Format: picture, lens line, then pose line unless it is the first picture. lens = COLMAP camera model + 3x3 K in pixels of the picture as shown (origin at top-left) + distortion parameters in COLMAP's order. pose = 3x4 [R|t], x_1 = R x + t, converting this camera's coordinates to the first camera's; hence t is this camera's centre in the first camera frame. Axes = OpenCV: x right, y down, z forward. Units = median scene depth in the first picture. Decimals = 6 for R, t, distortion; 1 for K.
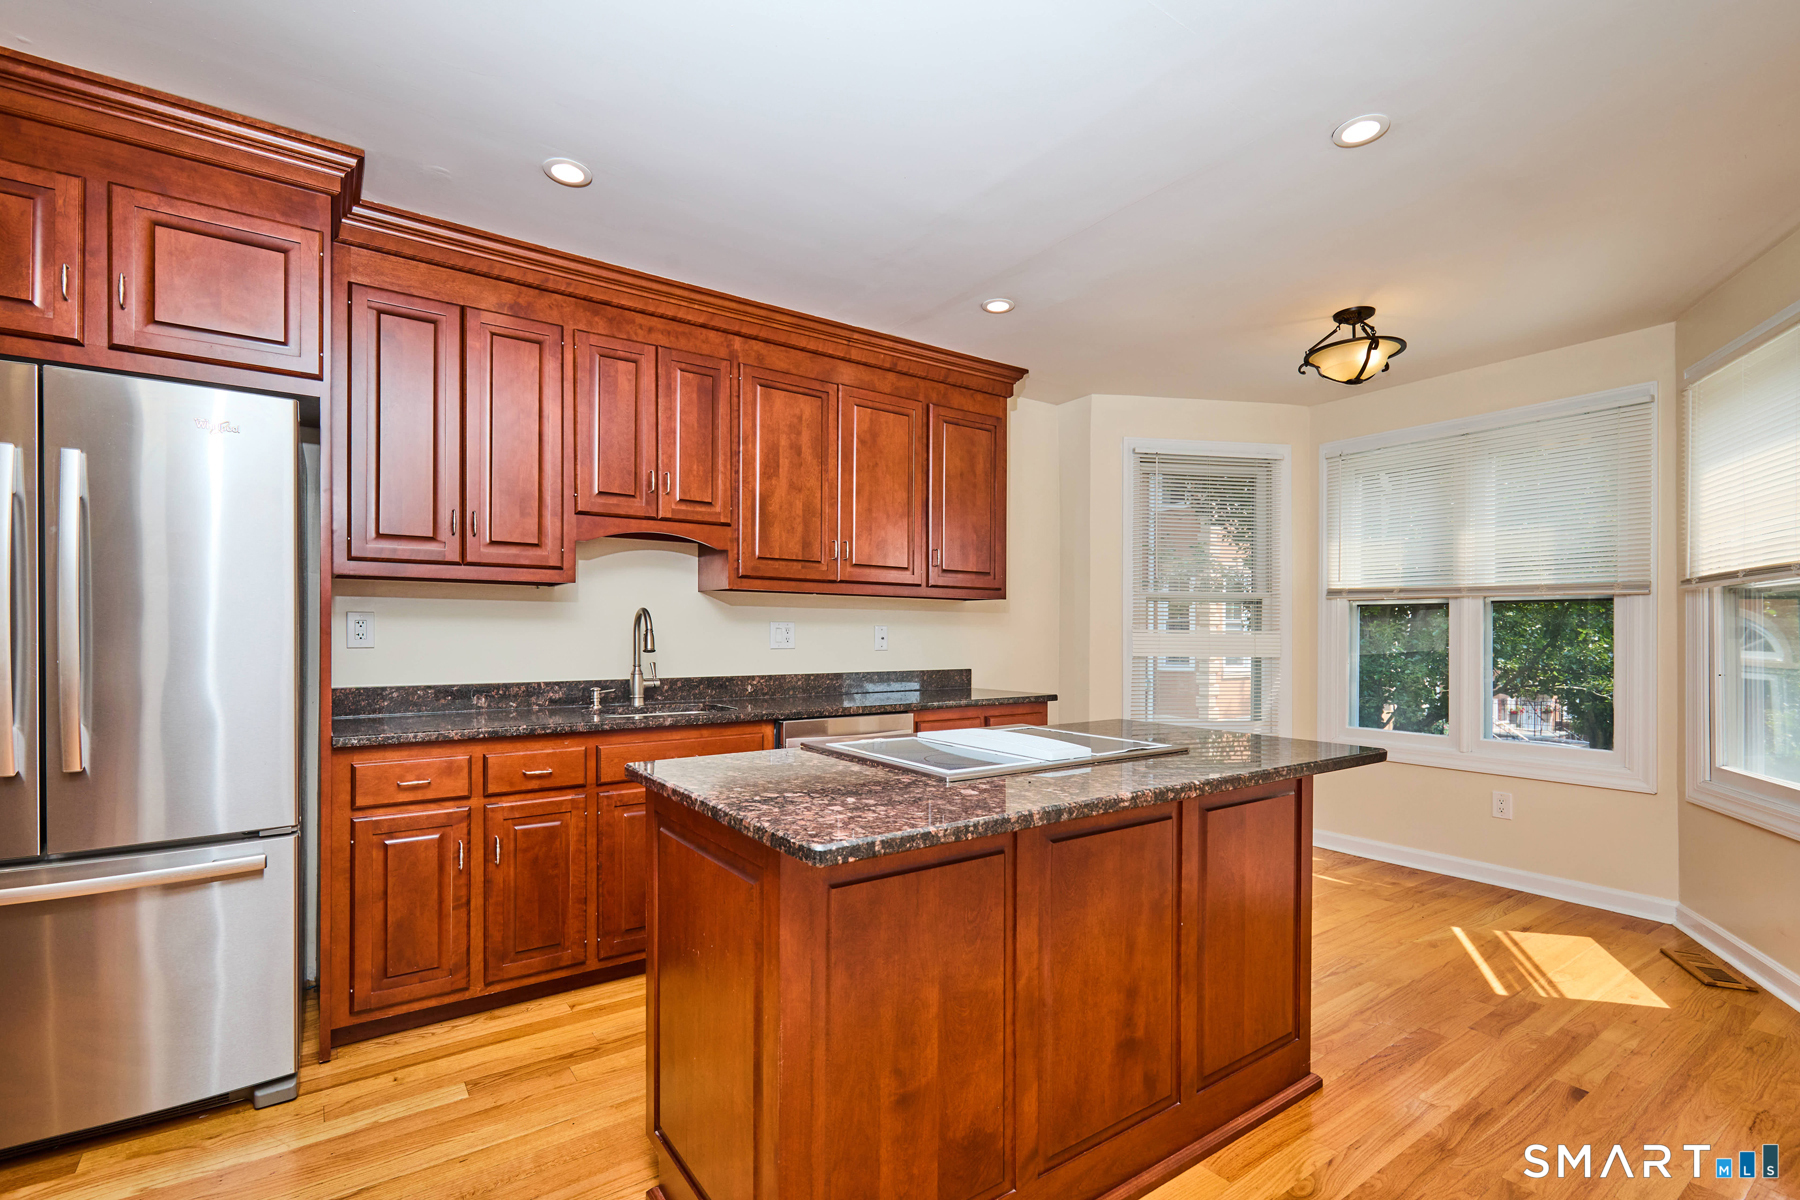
lens RADIAL K [[823.2, 0, 898.1], [0, 823.2, 633.1], [0, 0, 1]] dist [0.004962, 0.000528]
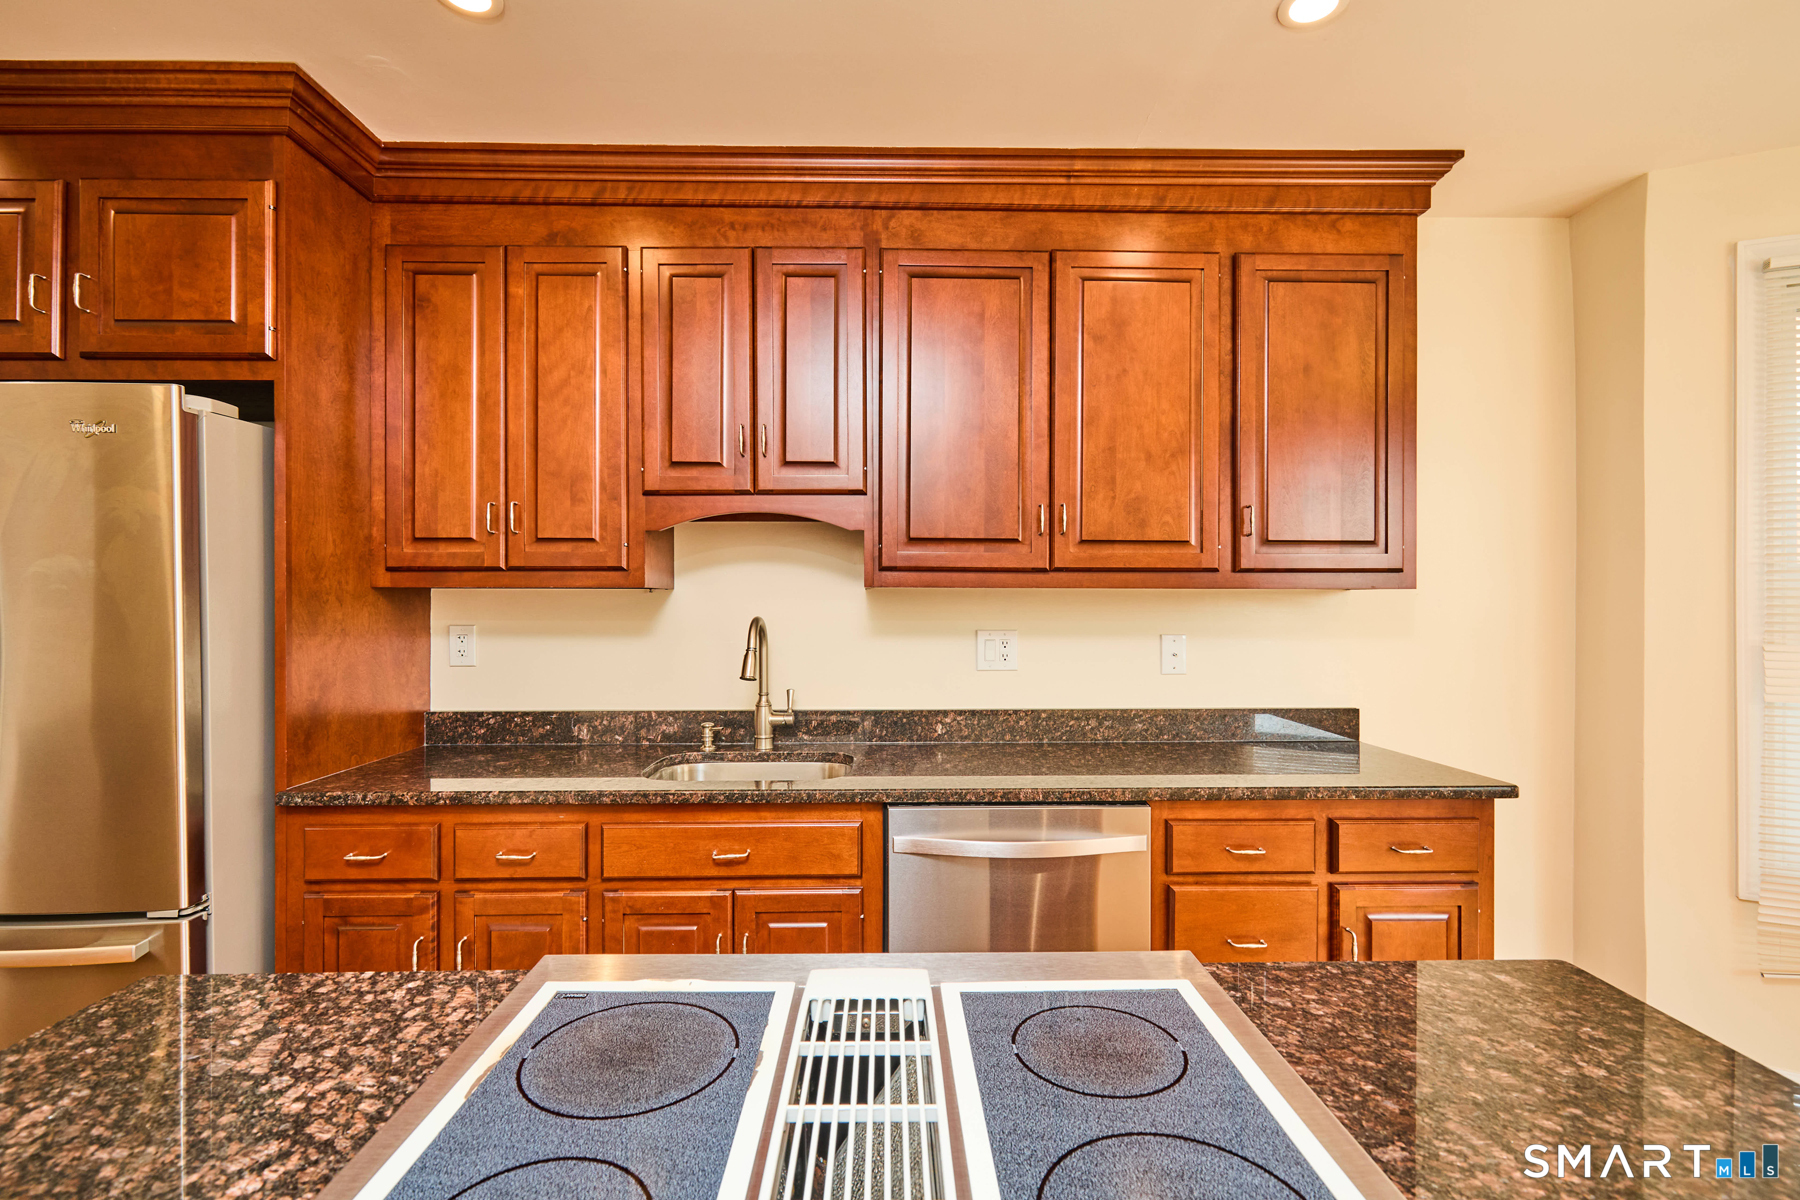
lens RADIAL K [[824.2, 0, 895.2], [0, 824.2, 600.7], [0, 0, 1]] dist [0.002521, -0.000509]
pose [[0.826919, -0.003078, -0.562313, 0.188847], [0.002346, 0.999995, -0.002023, -0.040831], [0.562316, 0.000354, 0.826922, 0.445798]]
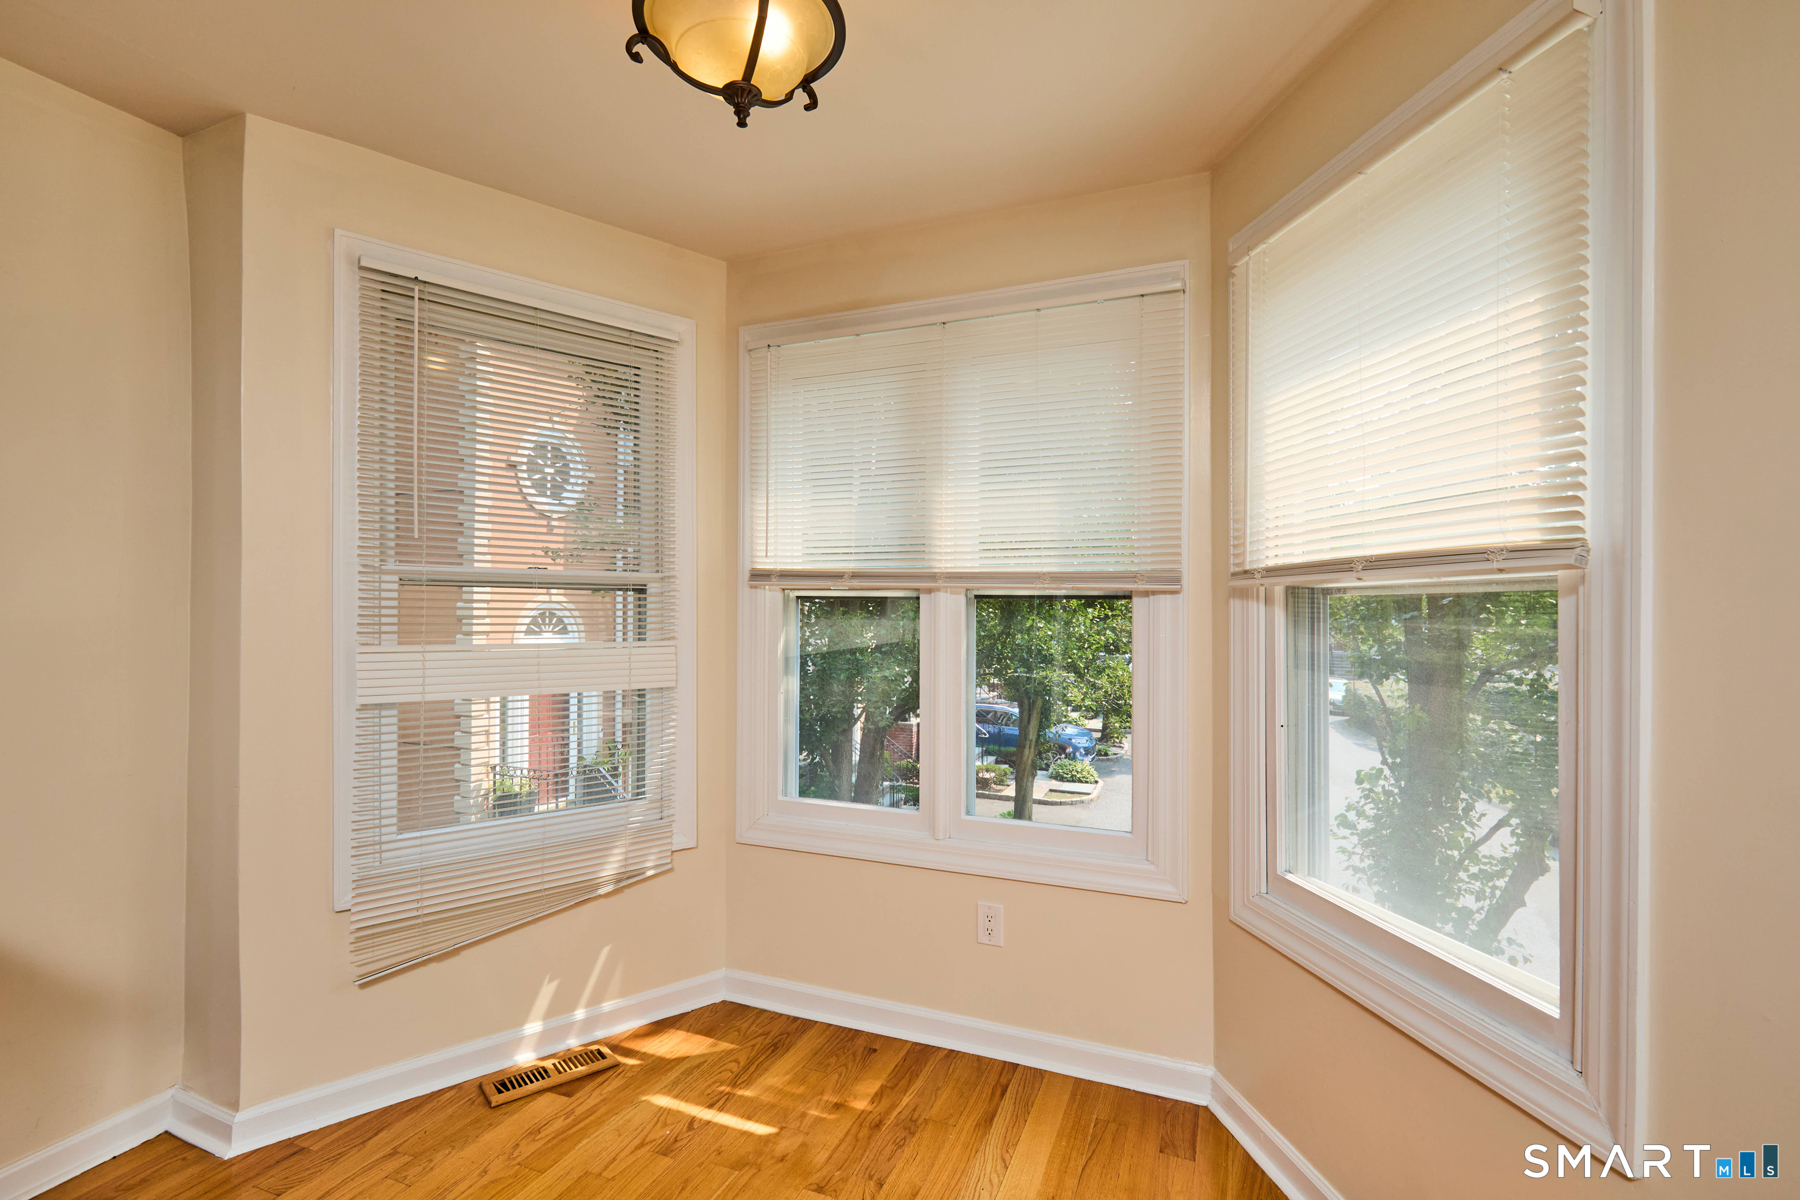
lens RADIAL K [[824.2, 0, 895.2], [0, 824.2, 600.7], [0, 0, 1]] dist [0.002521, -0.000509]
pose [[0.844281, 0.003225, 0.535891, 0.395123], [-0.001037, 0.999990, -0.004383, -0.038579], [-0.535900, 0.003145, 0.844276, 0.601639]]
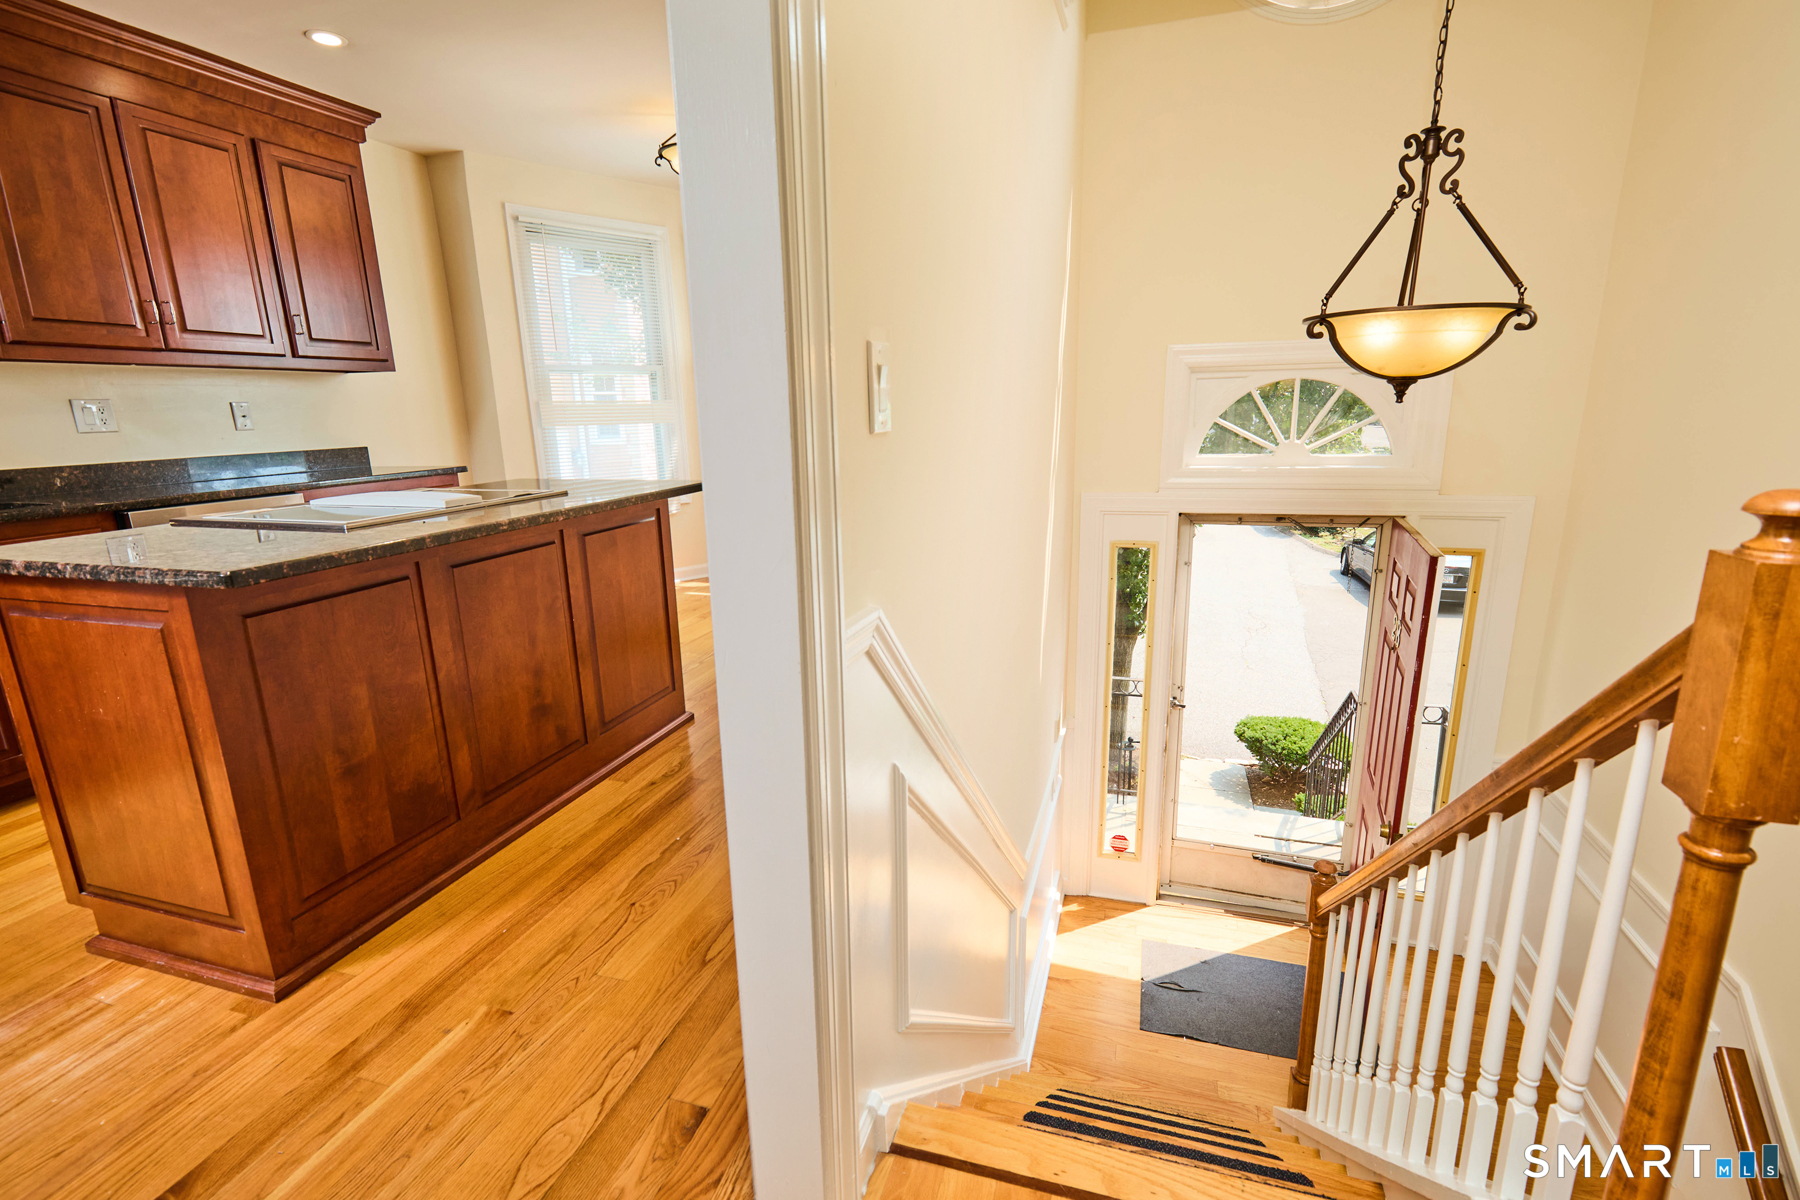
lens RADIAL K [[824.2, 0, 895.2], [0, 824.2, 600.7], [0, 0, 1]] dist [0.002521, -0.000509]
pose [[0.799299, -0.162355, 0.578586, -0.006236], [0.026544, 0.971411, 0.235914, 0.009690], [-0.600347, -0.173208, 0.780758, -0.202016]]
